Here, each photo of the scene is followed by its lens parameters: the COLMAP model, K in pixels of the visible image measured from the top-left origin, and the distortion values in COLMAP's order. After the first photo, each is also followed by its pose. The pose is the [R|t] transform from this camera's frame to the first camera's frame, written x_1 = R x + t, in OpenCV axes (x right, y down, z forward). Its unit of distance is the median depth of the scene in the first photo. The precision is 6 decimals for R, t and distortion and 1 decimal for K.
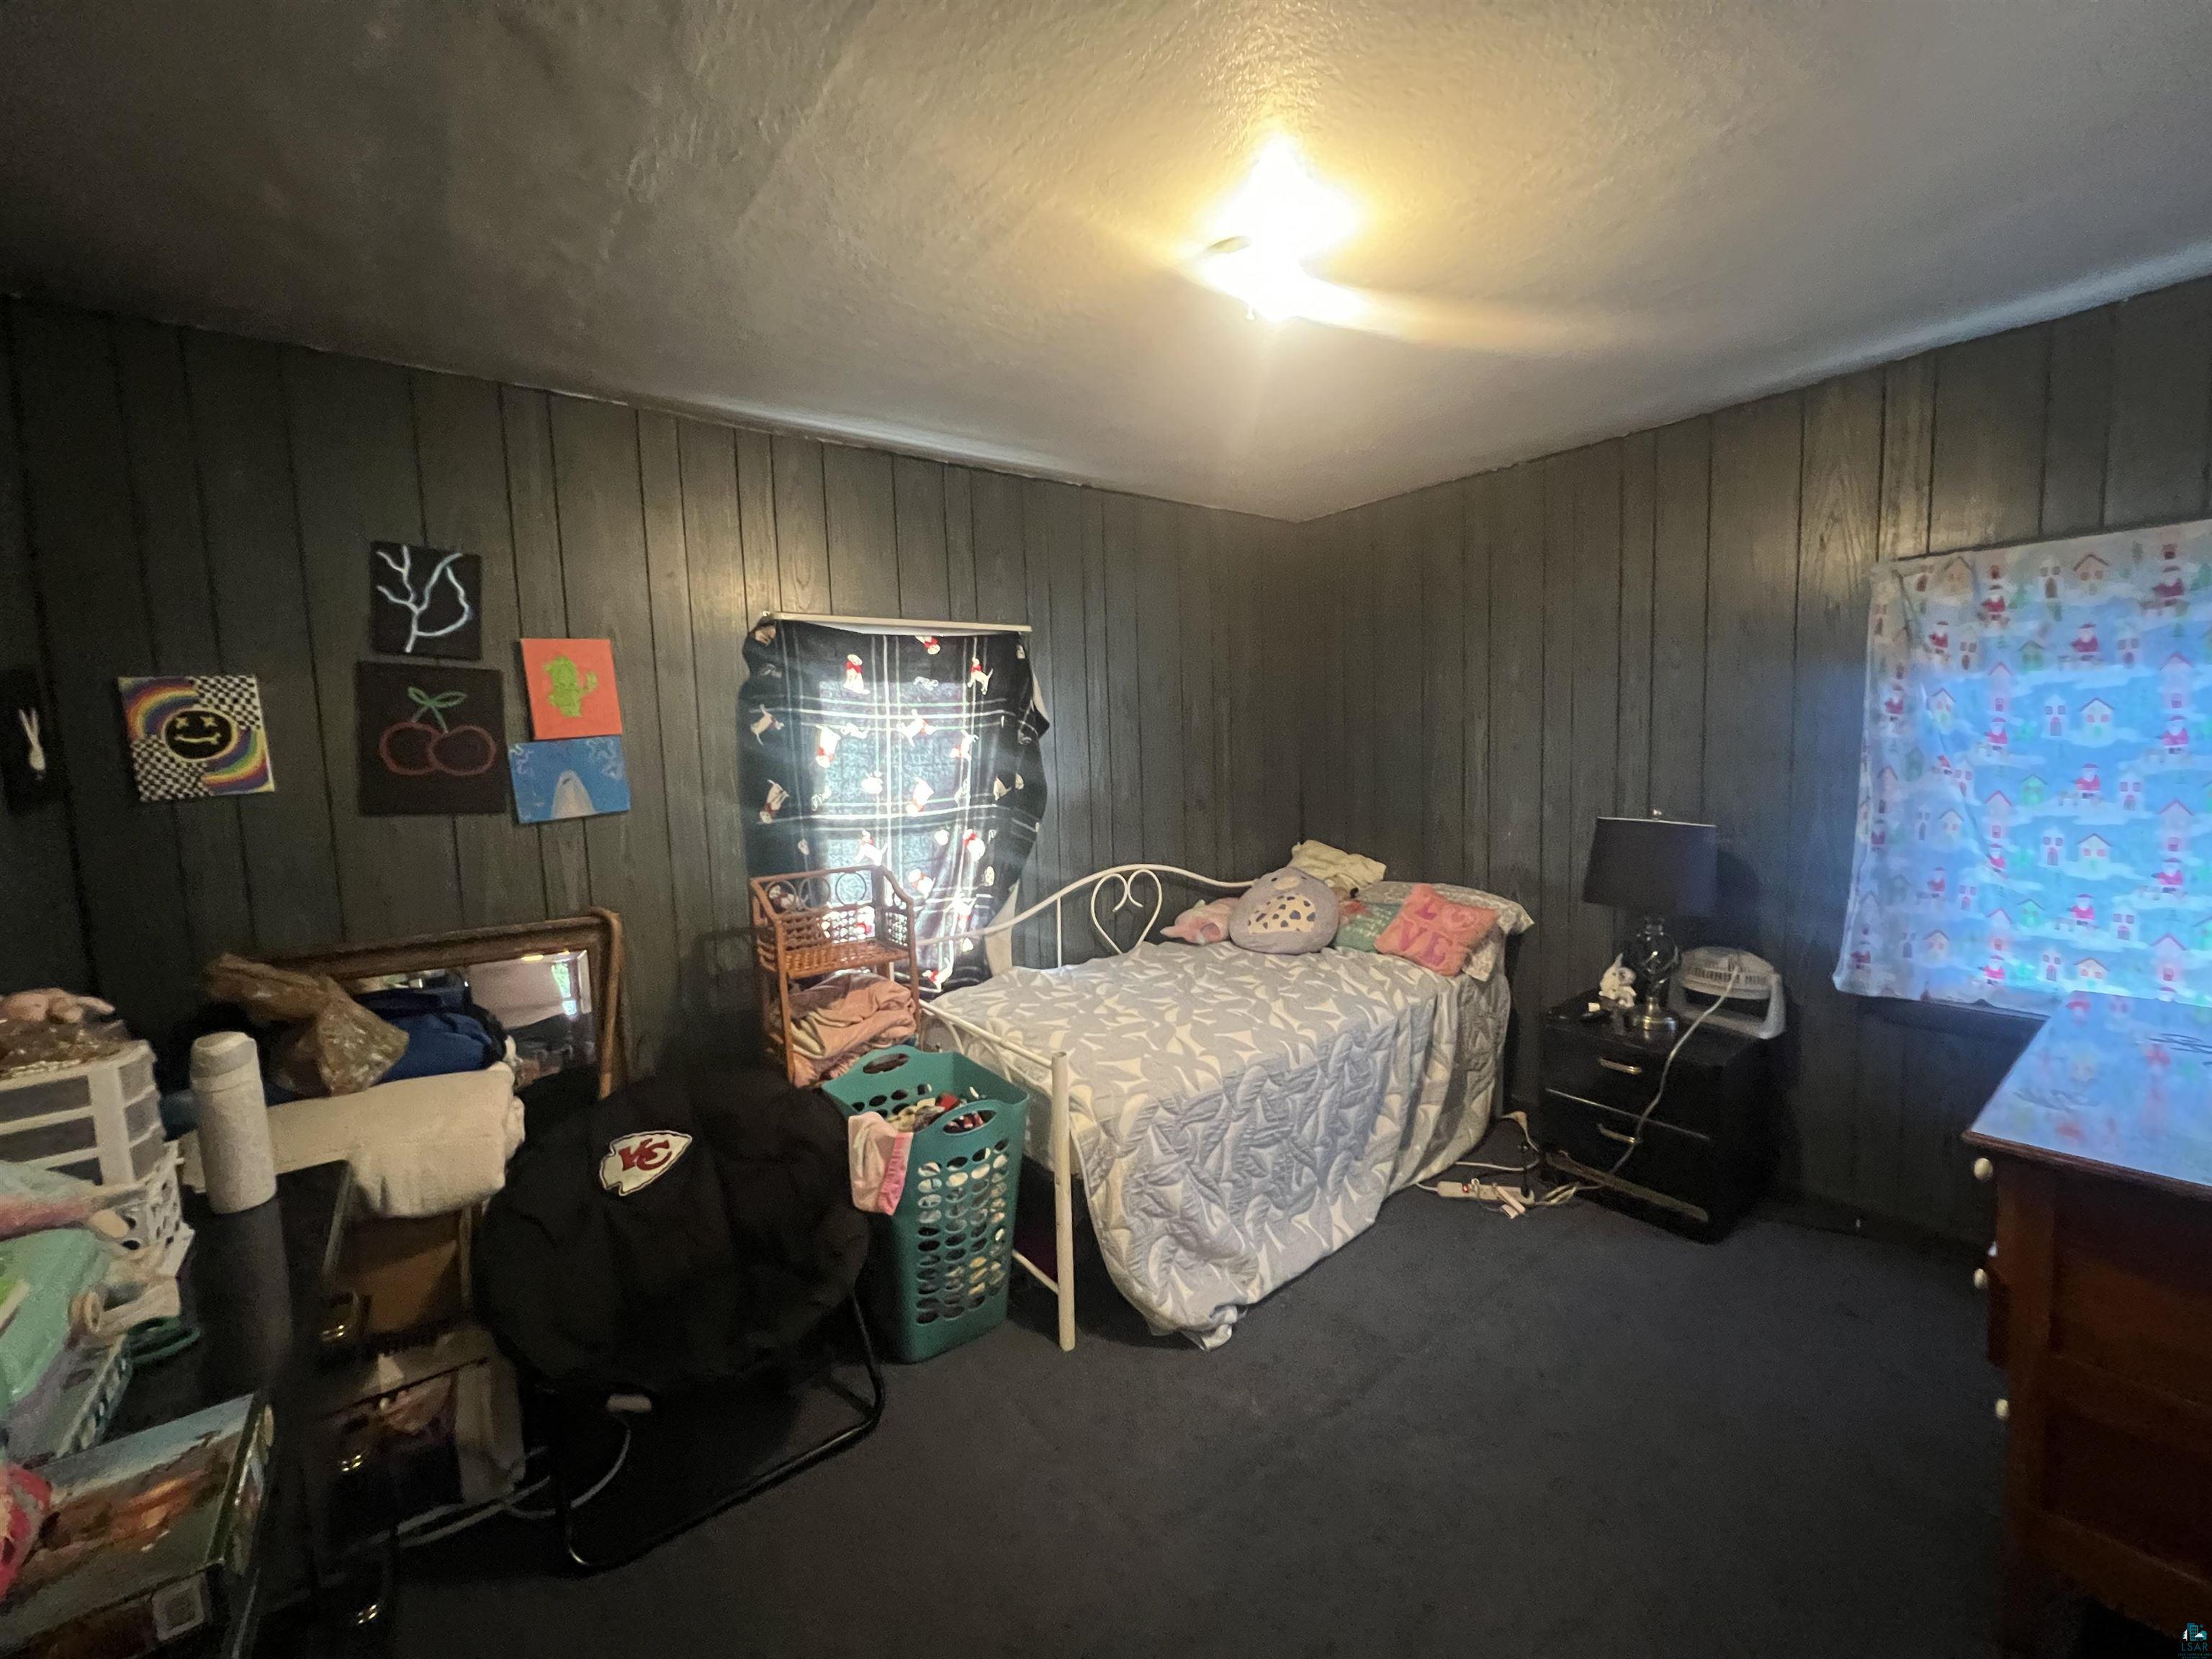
lens RADIAL K [[892.0, 0, 1106.9], [0, 892.0, 822.7], [0, 0, 1]] dist [-0.002439, 0.002335]
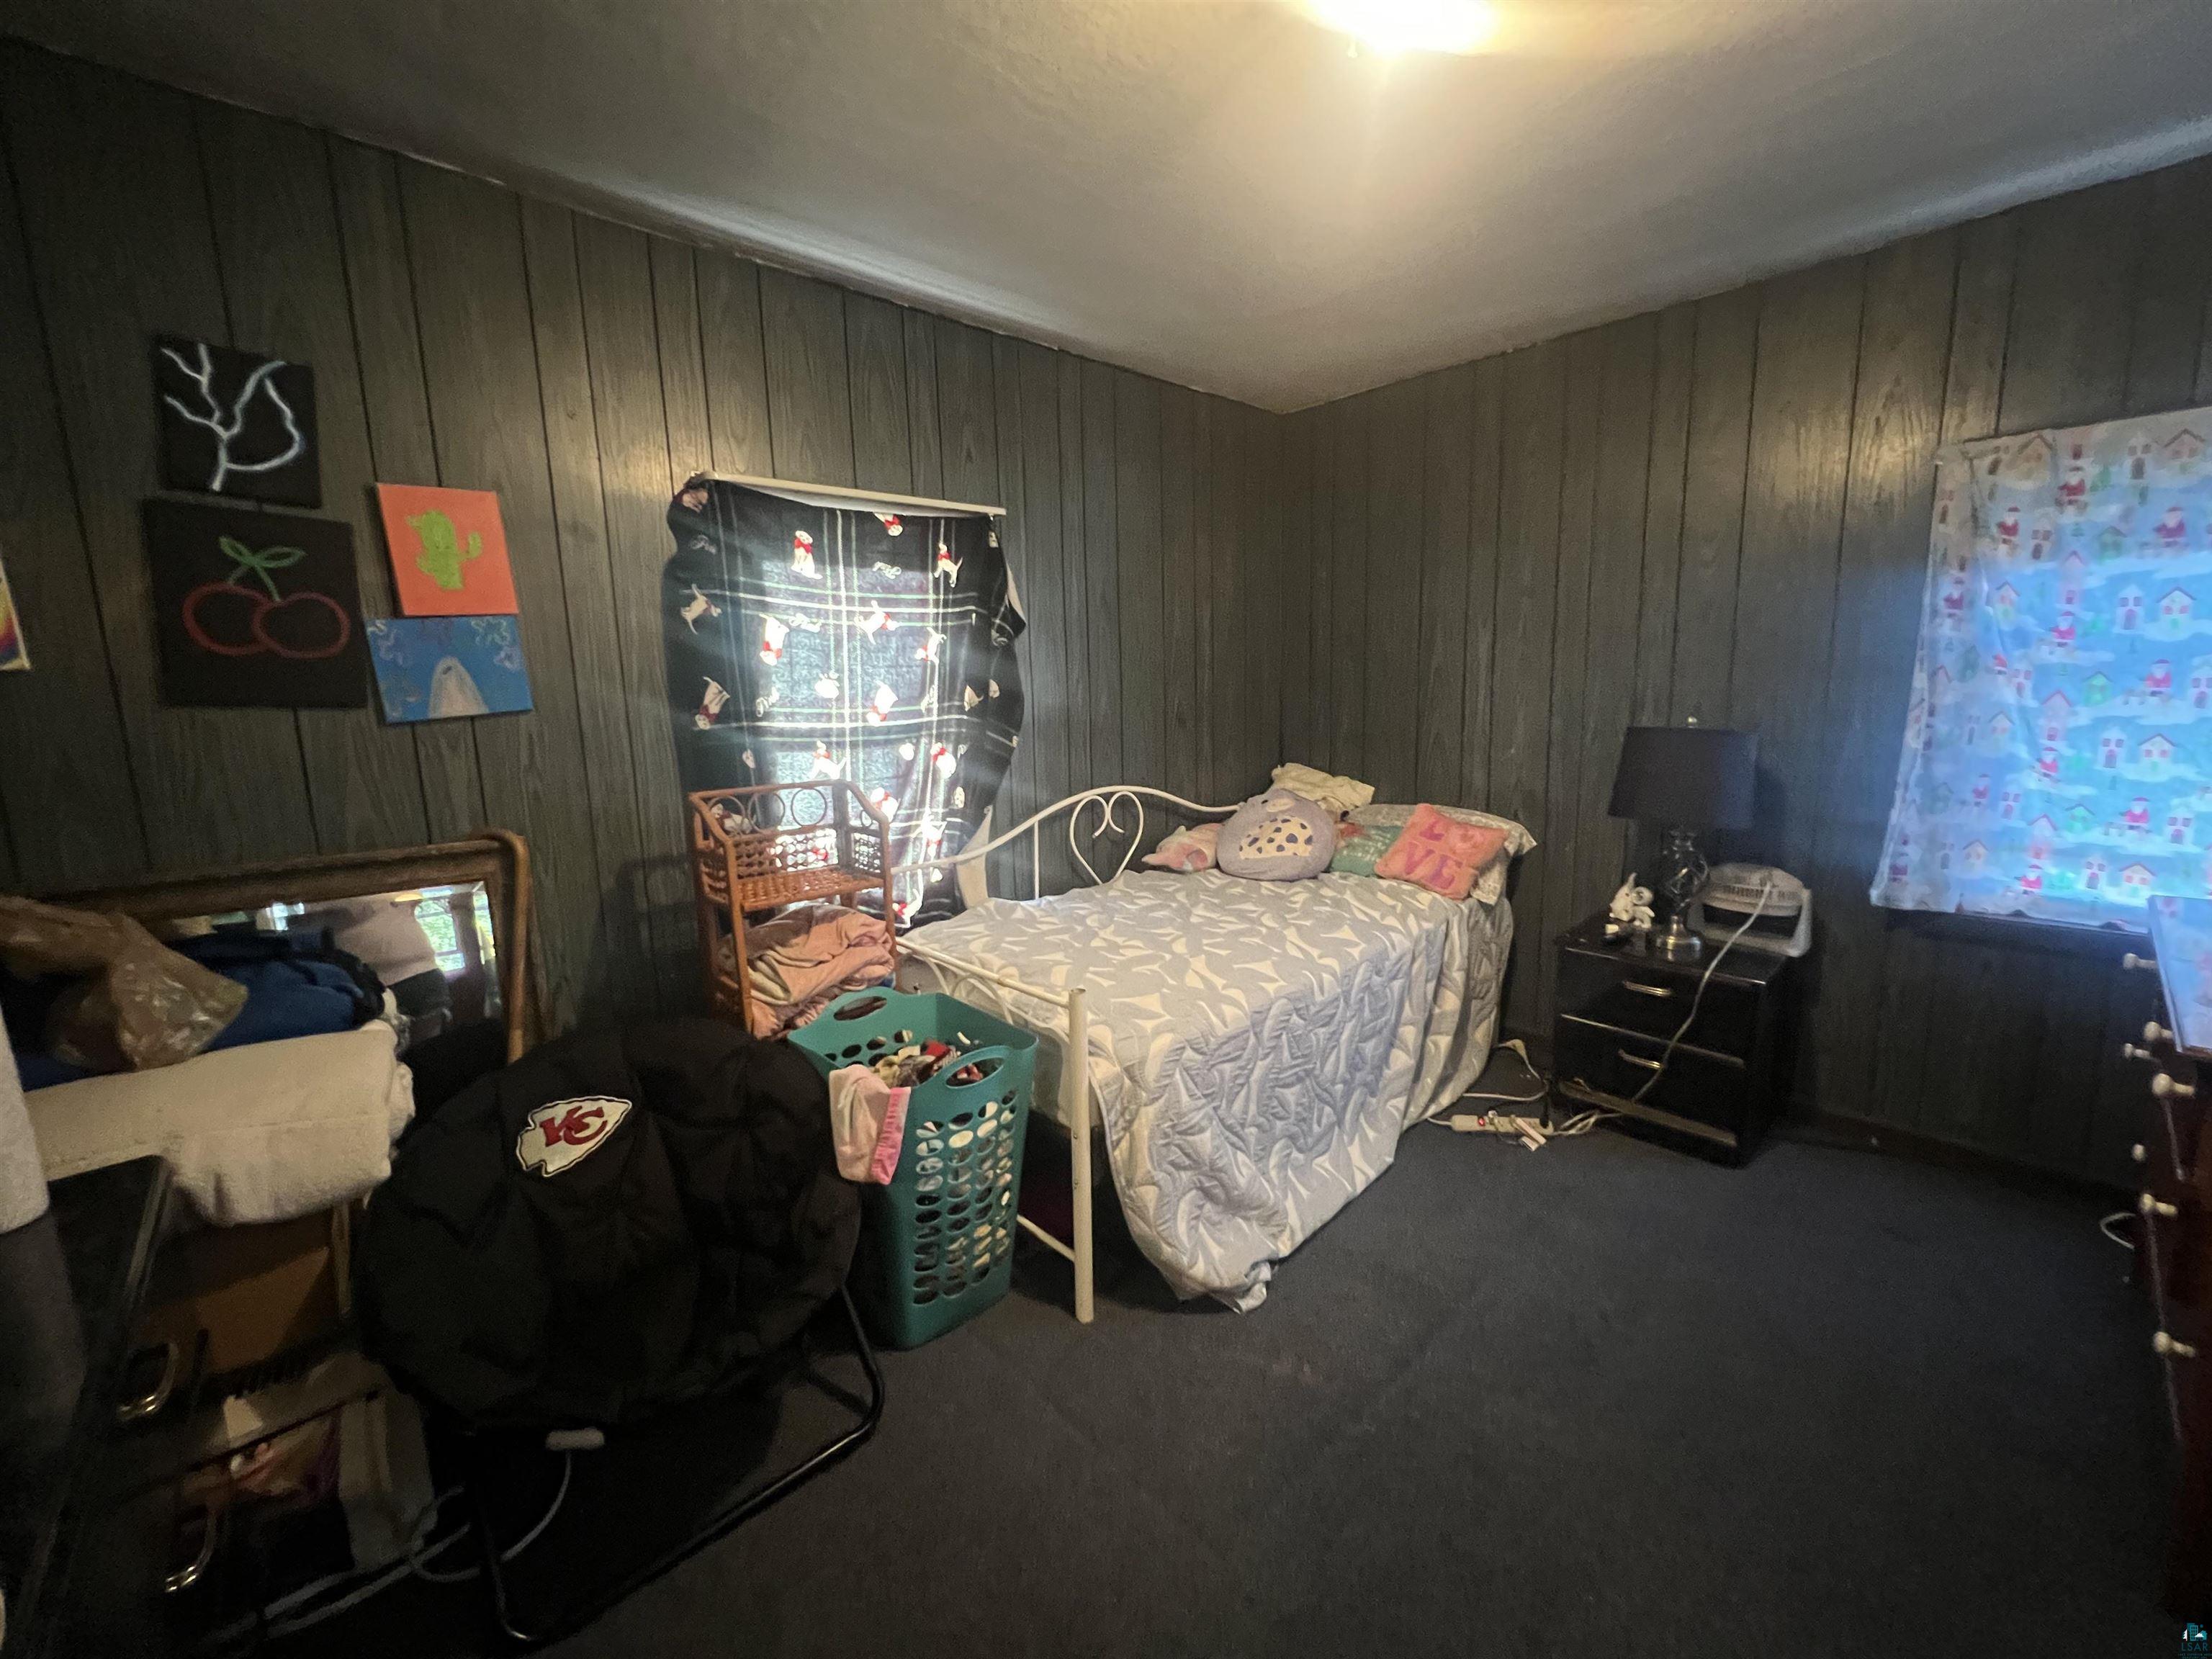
lens RADIAL K [[892.0, 0, 1106.9], [0, 892.0, 822.7], [0, 0, 1]] dist [-0.002439, 0.002335]
pose [[0.995332, -0.008911, 0.096093, -0.094347], [0.002912, 0.998048, 0.062386, 0.040098], [-0.096461, -0.061815, 0.993415, 0.139198]]
